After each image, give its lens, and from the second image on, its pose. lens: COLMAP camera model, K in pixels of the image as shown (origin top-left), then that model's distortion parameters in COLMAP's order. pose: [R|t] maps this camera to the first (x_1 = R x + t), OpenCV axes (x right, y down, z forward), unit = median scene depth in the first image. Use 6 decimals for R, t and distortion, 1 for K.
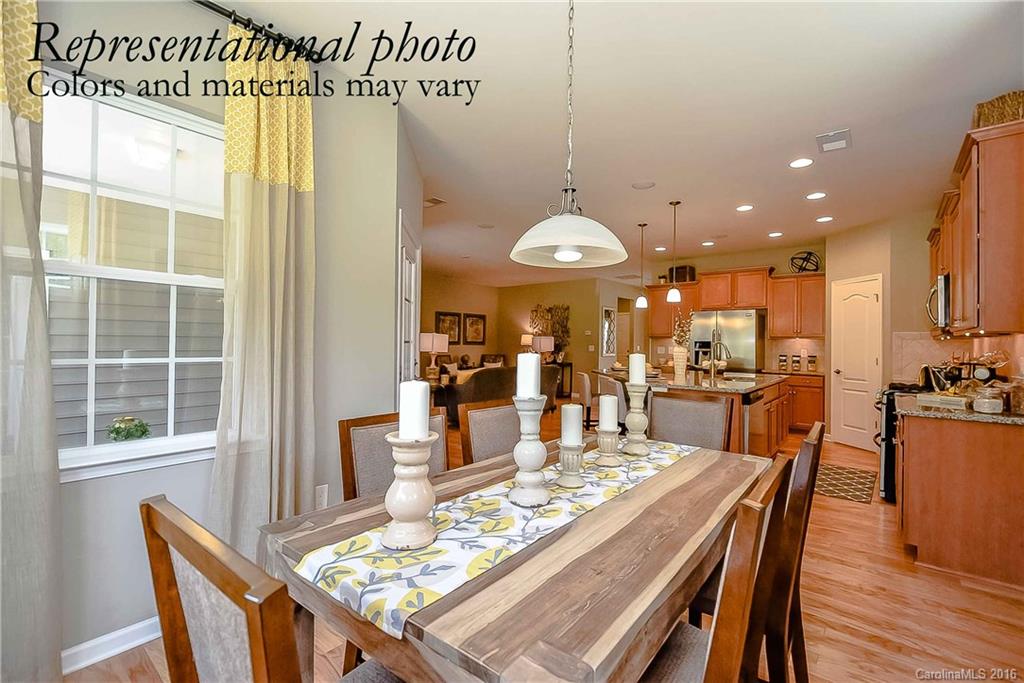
lens RADIAL K [[449.2, 0, 513.0], [0, 449.2, 338.3], [0, 0, 1]] dist [0.006664, -0.002506]
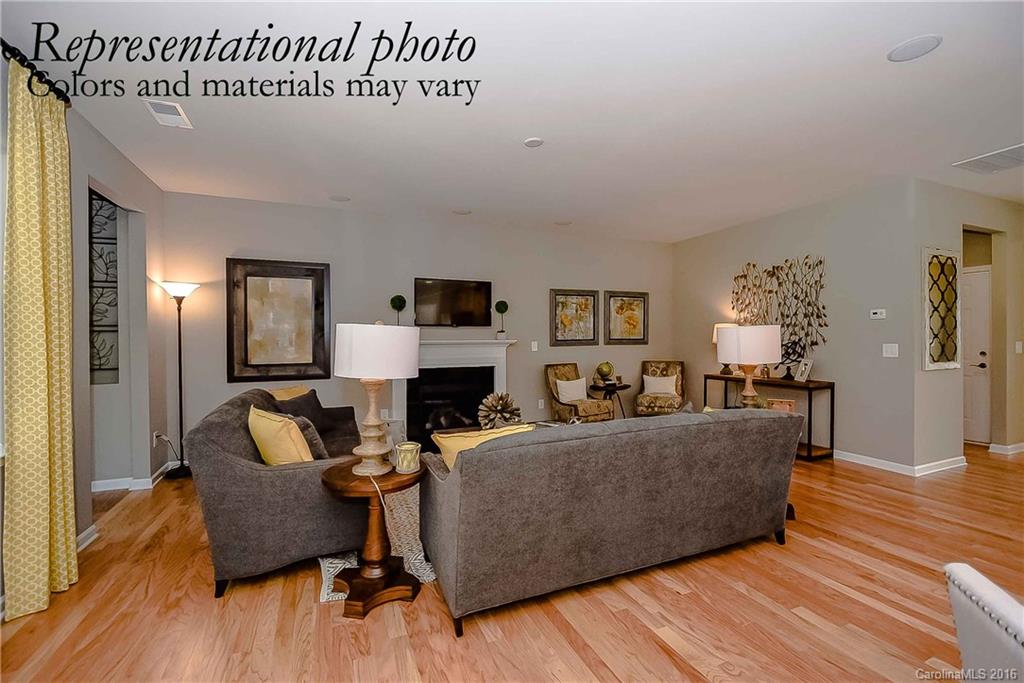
lens RADIAL K [[449.2, 0, 521.3], [0, 449.2, 338.4], [0, 0, 1]] dist [0.006664, -0.002506]
pose [[0.898423, -0.020041, -0.438674, 0.066036], [0.024716, 0.999682, 0.004948, 0.000391], [0.438436, -0.015288, 0.898633, 0.616051]]
